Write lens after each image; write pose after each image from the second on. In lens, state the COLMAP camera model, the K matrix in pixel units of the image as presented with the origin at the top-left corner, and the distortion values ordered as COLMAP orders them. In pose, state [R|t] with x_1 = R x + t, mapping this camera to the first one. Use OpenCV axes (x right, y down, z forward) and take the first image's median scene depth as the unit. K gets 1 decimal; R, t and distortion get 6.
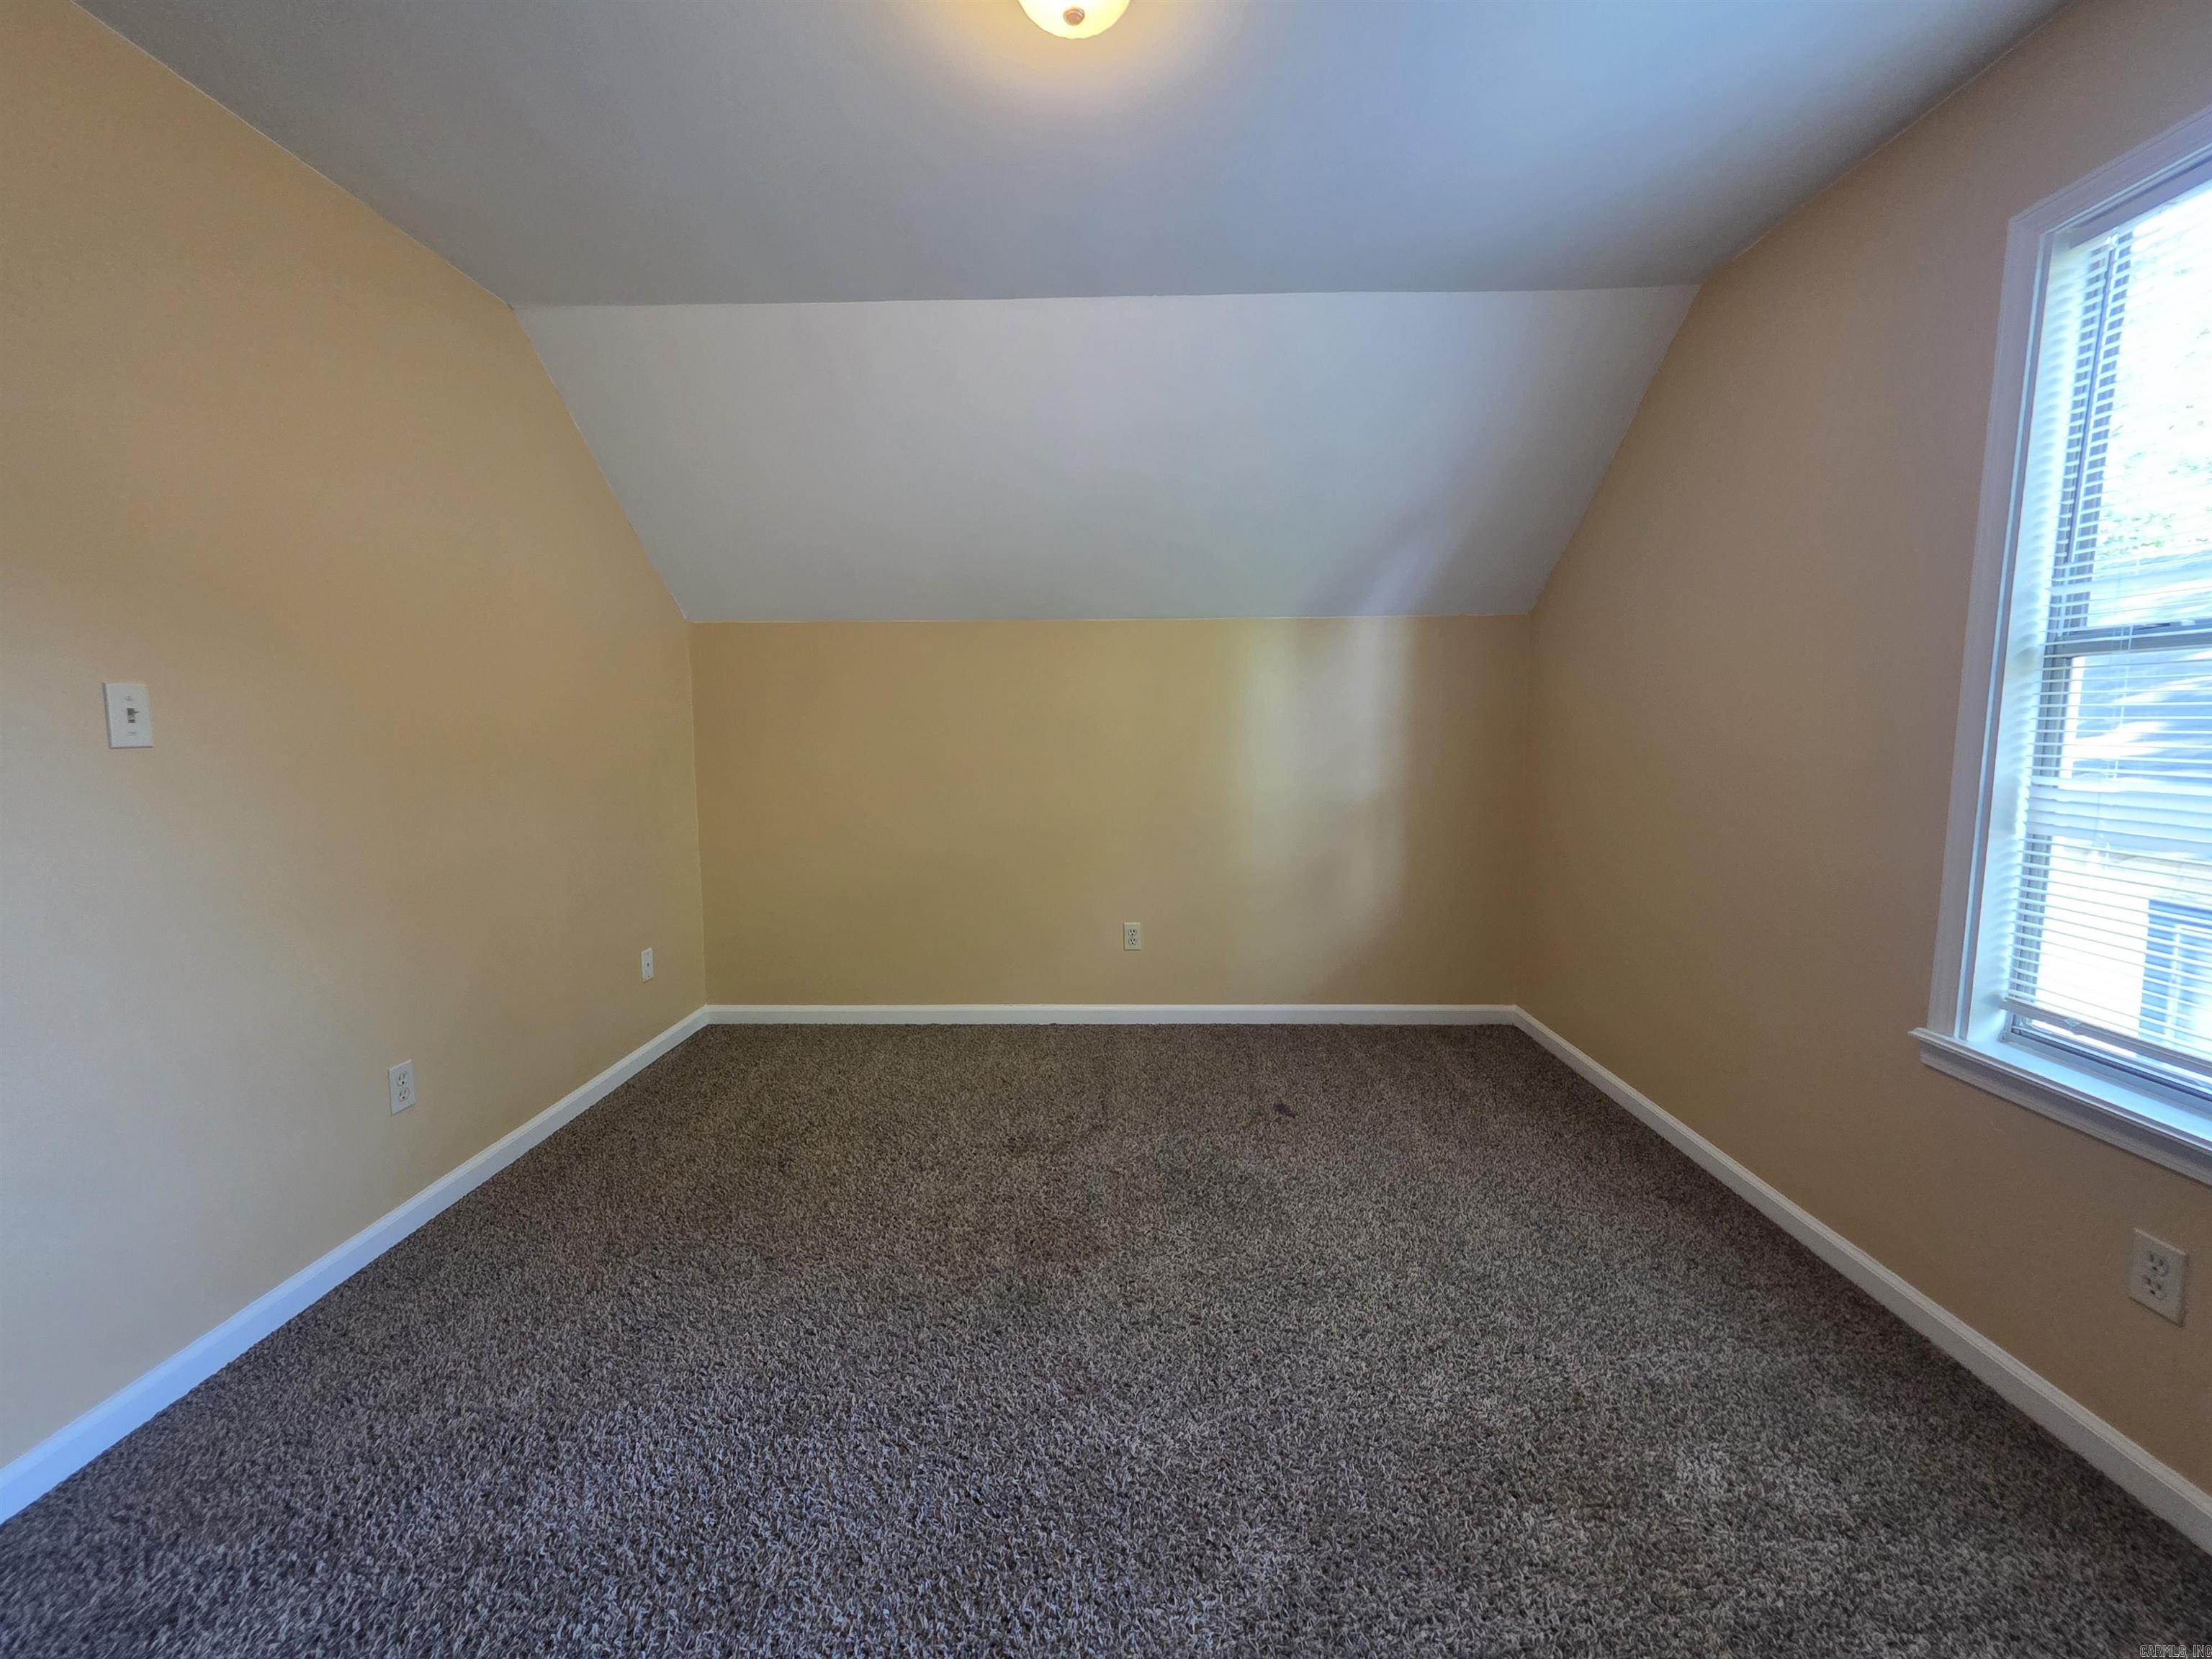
lens RADIAL K [[894.0, 0, 1109.7], [0, 894.0, 823.6], [0, 0, 1]] dist [0.000731, -0.000105]
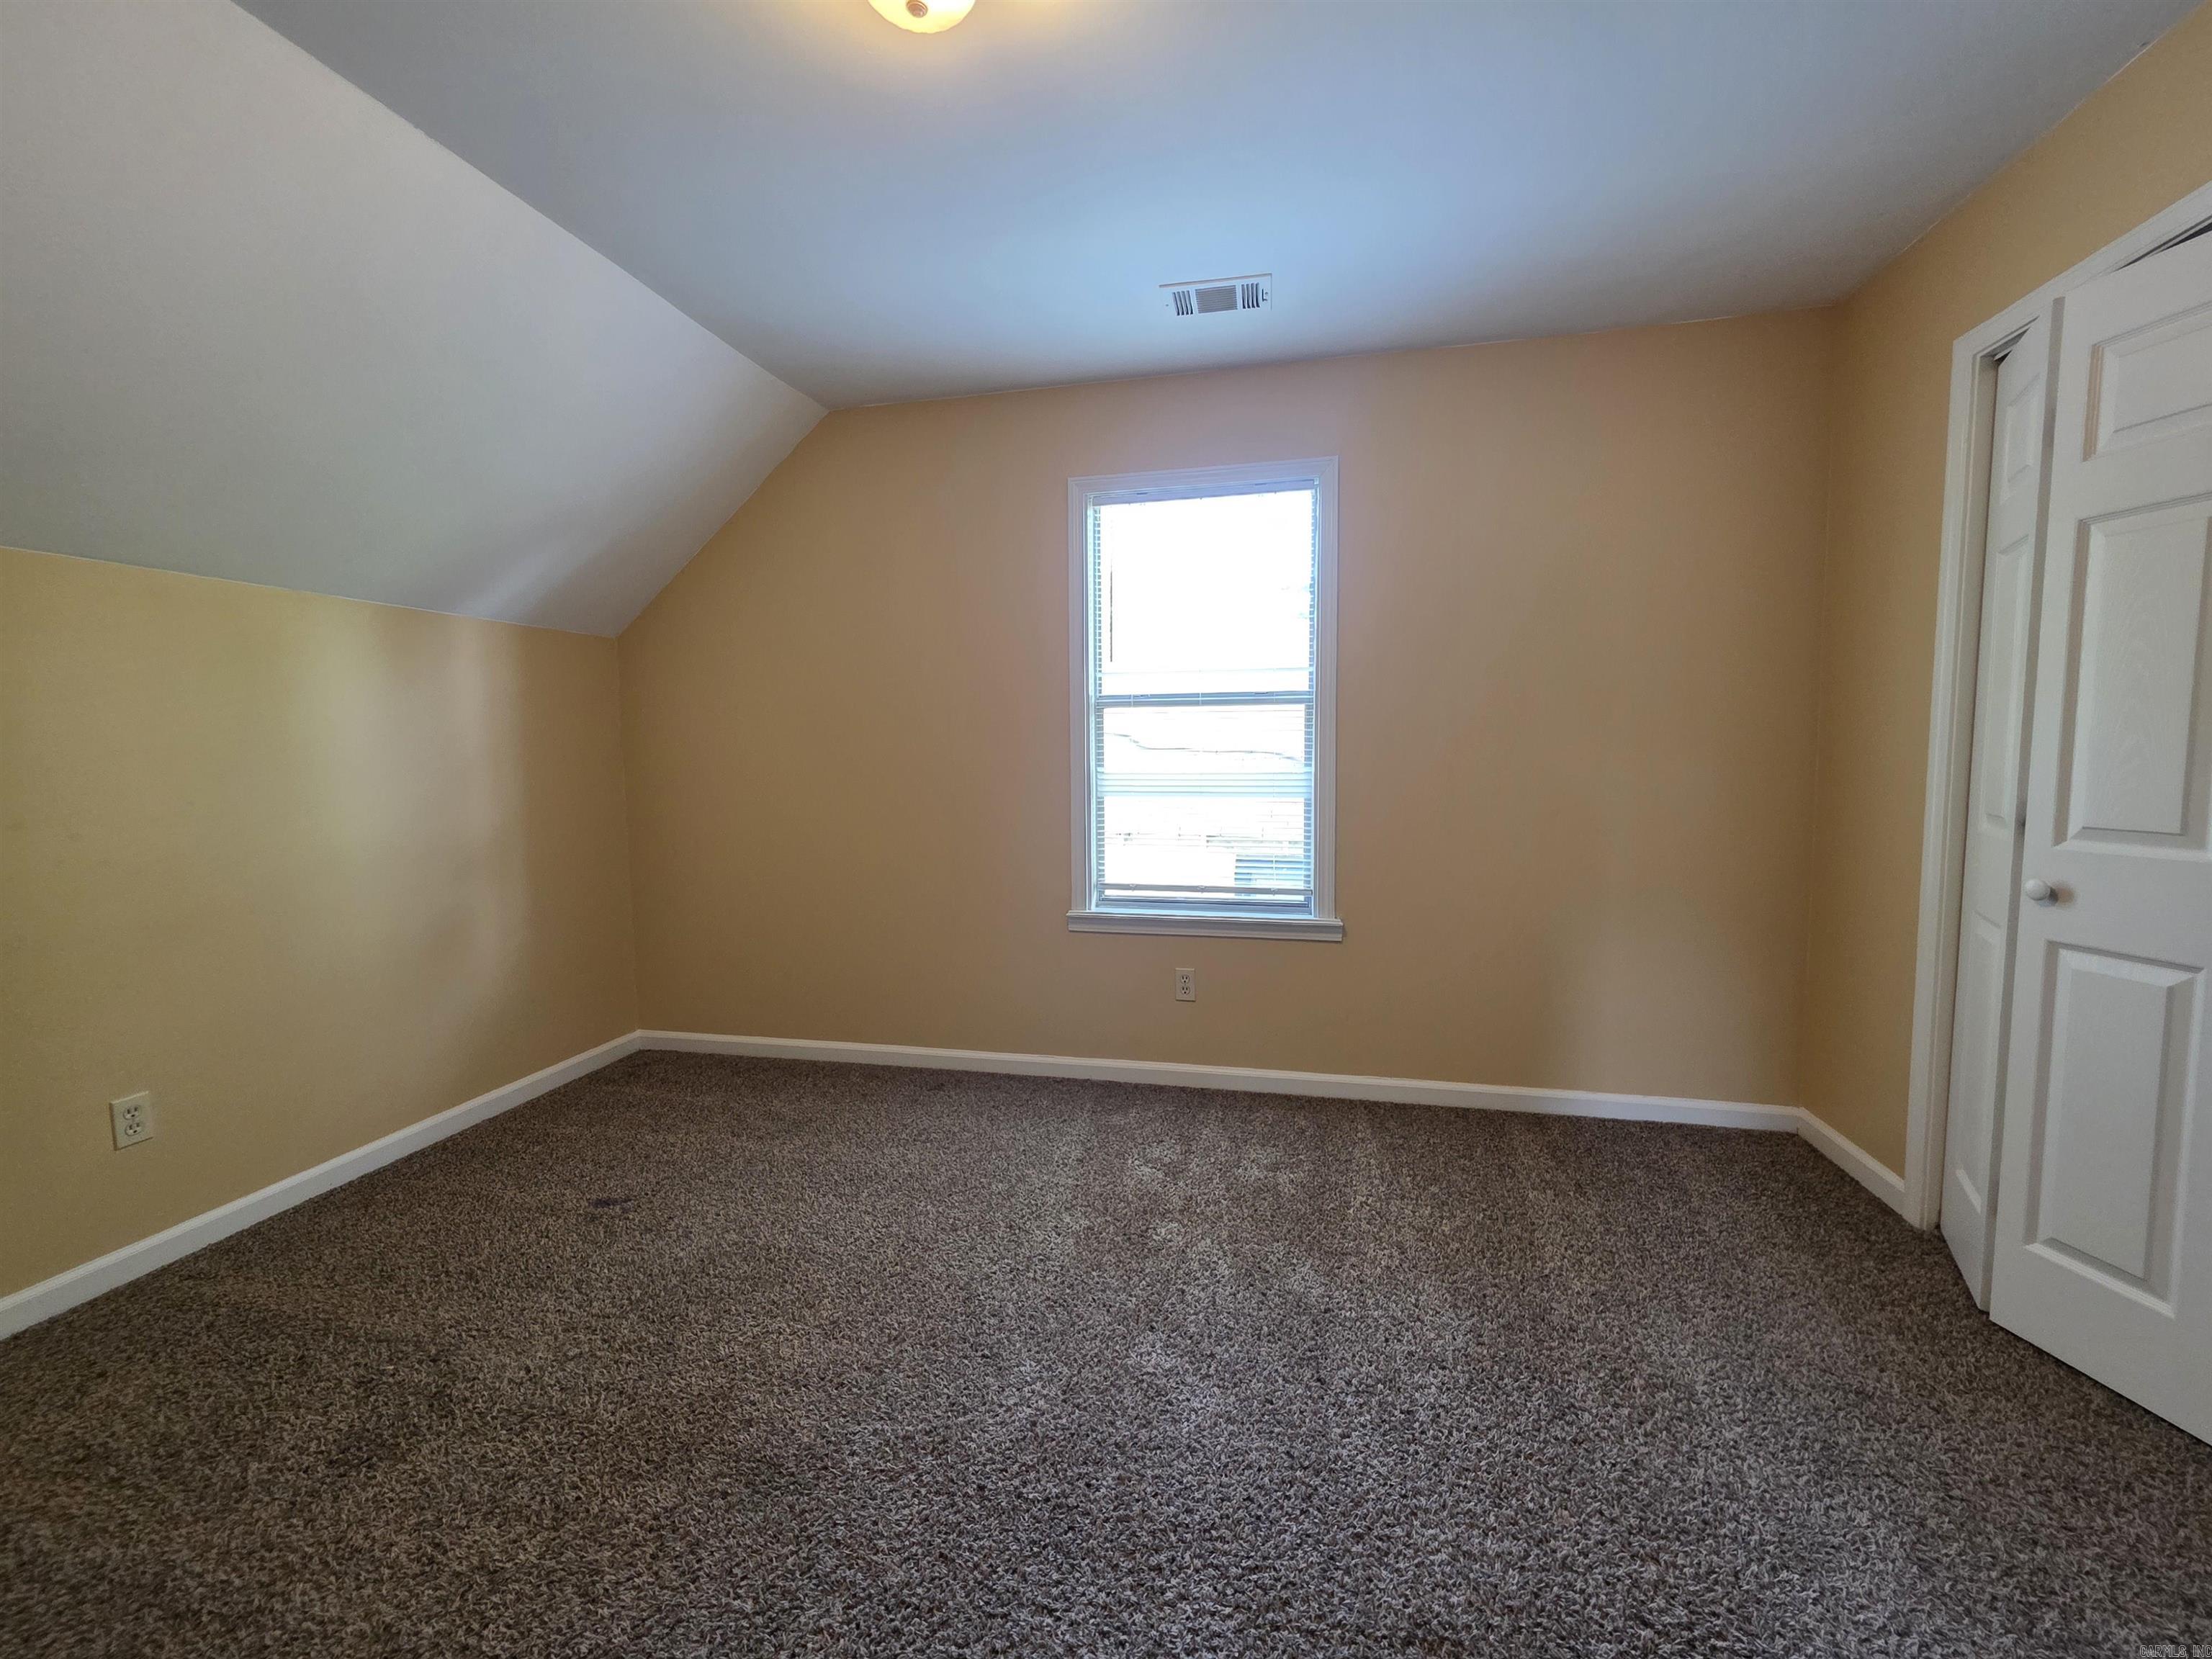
lens RADIAL K [[894.0, 0, 1115.0], [0, 894.0, 819.2], [0, 0, 1]] dist [0.000731, -0.000105]
pose [[0.193943, -0.075261, 0.978122, -0.517536], [0.121232, 0.991249, 0.052233, -0.021713], [-0.973493, 0.108449, 0.201370, 0.340284]]
